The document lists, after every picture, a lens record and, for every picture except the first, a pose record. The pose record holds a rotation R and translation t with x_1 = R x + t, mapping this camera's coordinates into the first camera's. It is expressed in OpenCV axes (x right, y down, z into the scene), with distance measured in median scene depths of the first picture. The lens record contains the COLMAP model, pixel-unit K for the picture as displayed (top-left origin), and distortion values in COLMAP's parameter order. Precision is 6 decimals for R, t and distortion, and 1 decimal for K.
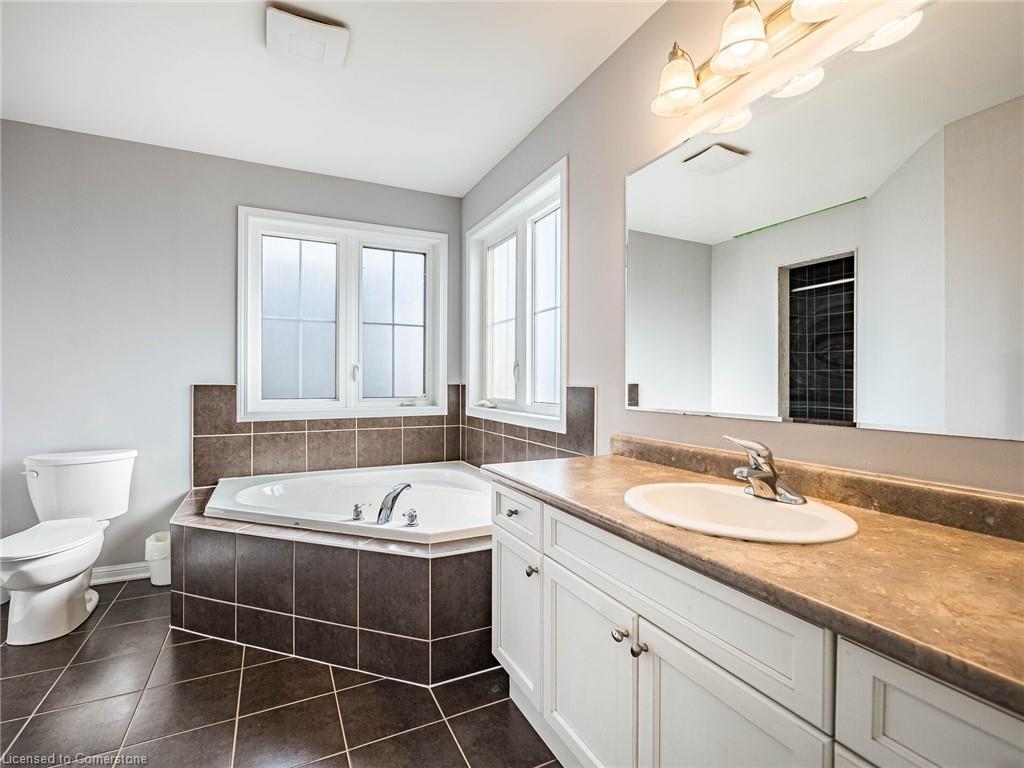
lens RADIAL K [[473.6, 0, 514.4], [0, 473.6, 379.5], [0, 0, 1]] dist [-0.017854, 0.002631]
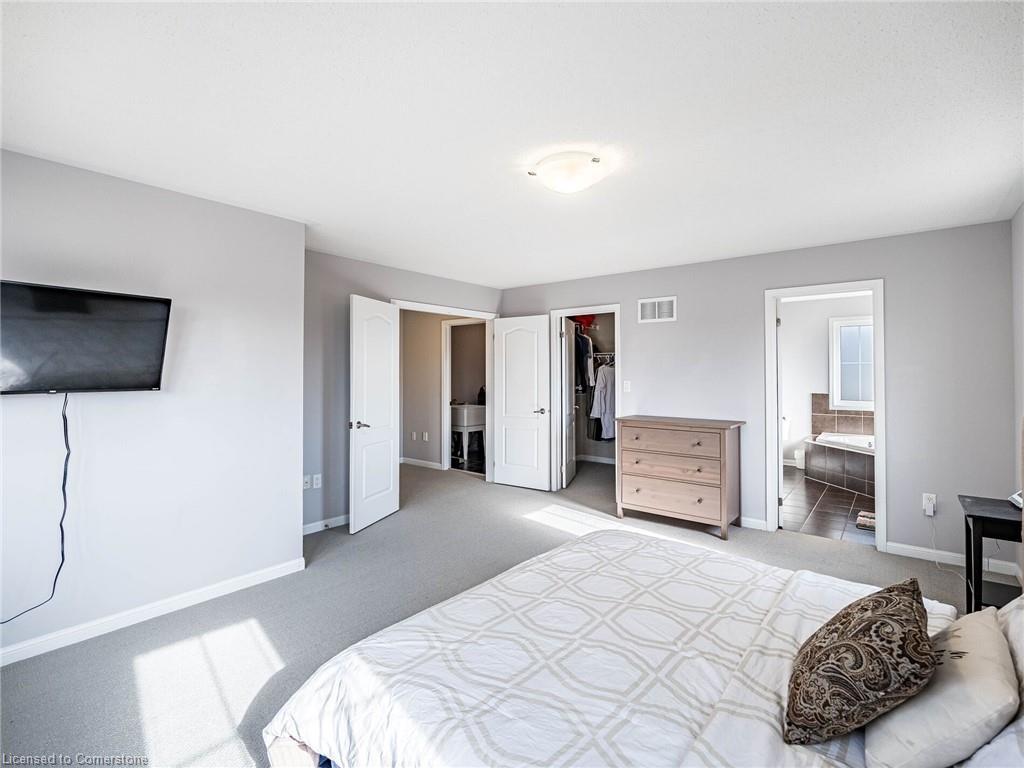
lens RADIAL K [[473.6, 0, 524.5], [0, 473.6, 363.6], [0, 0, 1]] dist [-0.017854, 0.002631]
pose [[0.412398, -0.024582, -0.910672, 1.023953], [0.001260, 0.999650, -0.026414, -0.087548], [0.911003, 0.009746, 0.412285, -1.502807]]
